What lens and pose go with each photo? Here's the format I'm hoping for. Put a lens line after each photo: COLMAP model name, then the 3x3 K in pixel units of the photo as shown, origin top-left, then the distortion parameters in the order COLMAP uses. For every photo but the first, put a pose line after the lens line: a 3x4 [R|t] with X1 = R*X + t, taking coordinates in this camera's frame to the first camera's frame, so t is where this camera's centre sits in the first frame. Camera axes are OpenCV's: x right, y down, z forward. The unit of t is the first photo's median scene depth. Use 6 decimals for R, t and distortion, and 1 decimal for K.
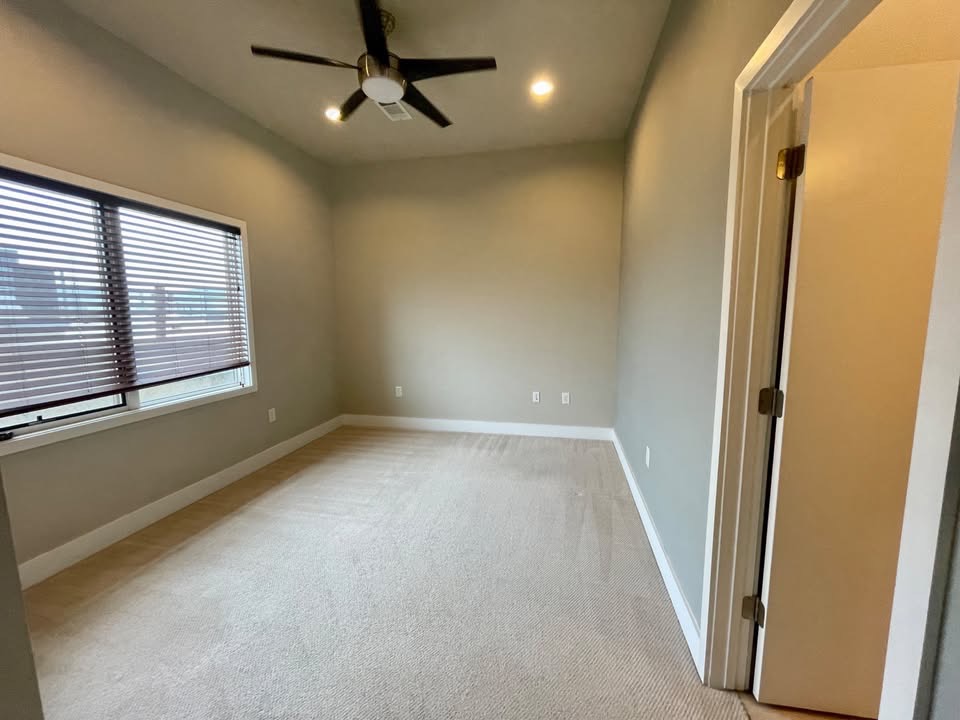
lens RADIAL K [[385.9, 0, 481.3], [0, 385.9, 358.5], [0, 0, 1]] dist [-0.003427, -0.000388]
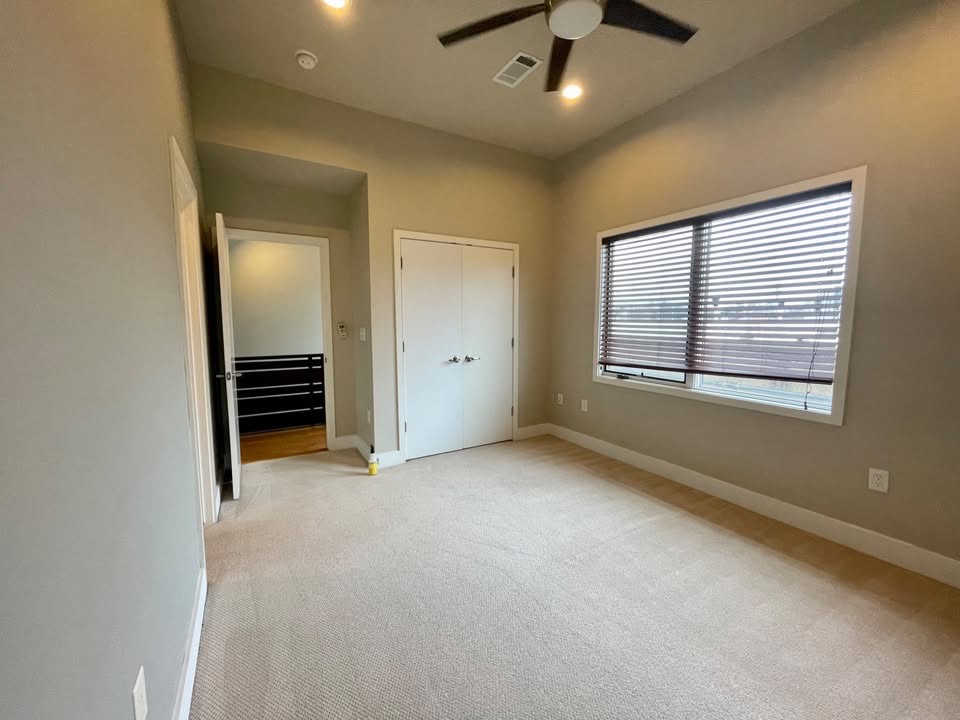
lens RADIAL K [[385.9, 0, 481.3], [0, 385.9, 358.5], [0, 0, 1]] dist [-0.003427, -0.000388]
pose [[-0.734064, 0.082063, -0.674103, 0.401891], [-0.067605, 0.978909, 0.192787, -0.151261], [0.675706, 0.187091, -0.713034, 1.374220]]
